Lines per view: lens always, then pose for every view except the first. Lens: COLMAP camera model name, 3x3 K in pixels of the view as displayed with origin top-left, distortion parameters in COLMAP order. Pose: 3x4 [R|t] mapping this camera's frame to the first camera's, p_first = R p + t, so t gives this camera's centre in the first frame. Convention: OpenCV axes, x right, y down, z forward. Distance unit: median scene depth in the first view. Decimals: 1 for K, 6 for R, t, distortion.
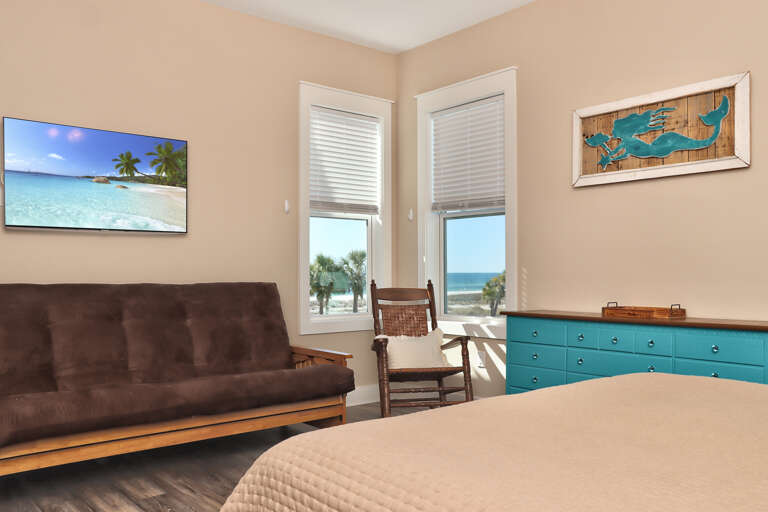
lens RADIAL K [[631.4, 0, 386.6], [0, 631.4, 263.1], [0, 0, 1]] dist [-0.096571, 0.092037]
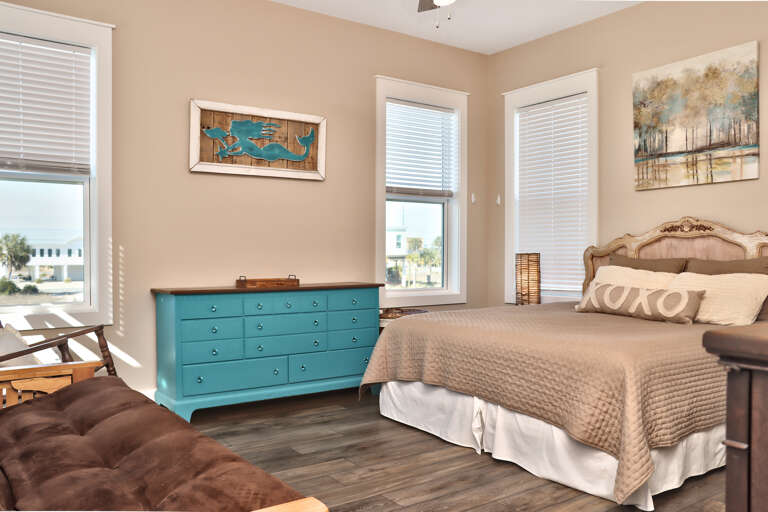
lens RADIAL K [[631.4, 0, 387.3], [0, 631.4, 252.0], [0, 0, 1]] dist [-0.096571, 0.092037]
pose [[0.088107, -0.003953, 0.996103, -0.809824], [-0.020368, 0.999776, 0.005769, 0.004099], [-0.995903, -0.020797, 0.088006, 0.626388]]
